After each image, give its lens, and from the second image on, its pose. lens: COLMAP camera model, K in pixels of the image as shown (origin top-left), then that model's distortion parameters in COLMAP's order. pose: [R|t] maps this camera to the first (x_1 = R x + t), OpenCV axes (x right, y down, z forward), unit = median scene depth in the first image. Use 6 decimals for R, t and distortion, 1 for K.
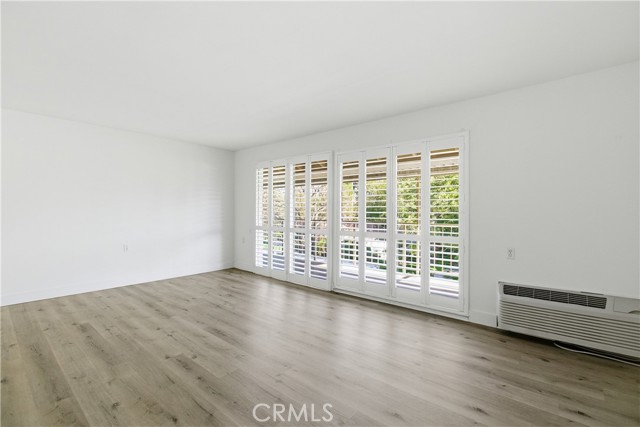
lens RADIAL K [[290.9, 0, 319.1], [0, 290.9, 217.0], [0, 0, 1]] dist [-0.020260, -0.000019]
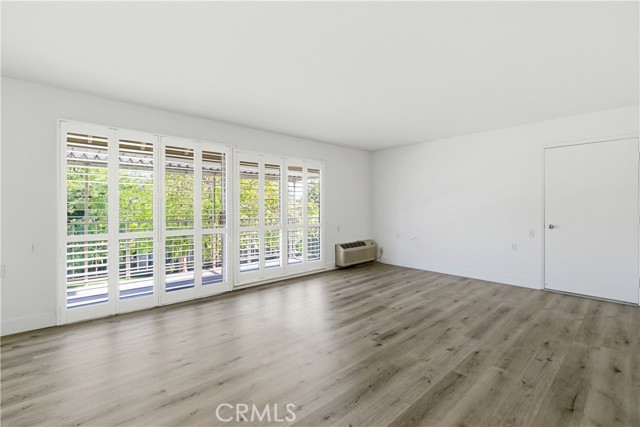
lens RADIAL K [[290.2, 0, 322.2], [0, 290.2, 207.0], [0, 0, 1]] dist [0.000185, 0.000234]
pose [[0.127551, -0.009615, 0.991785, -1.574657], [0.009424, 0.999920, 0.008482, -0.048030], [-0.991787, 0.008265, 0.127631, 1.020666]]
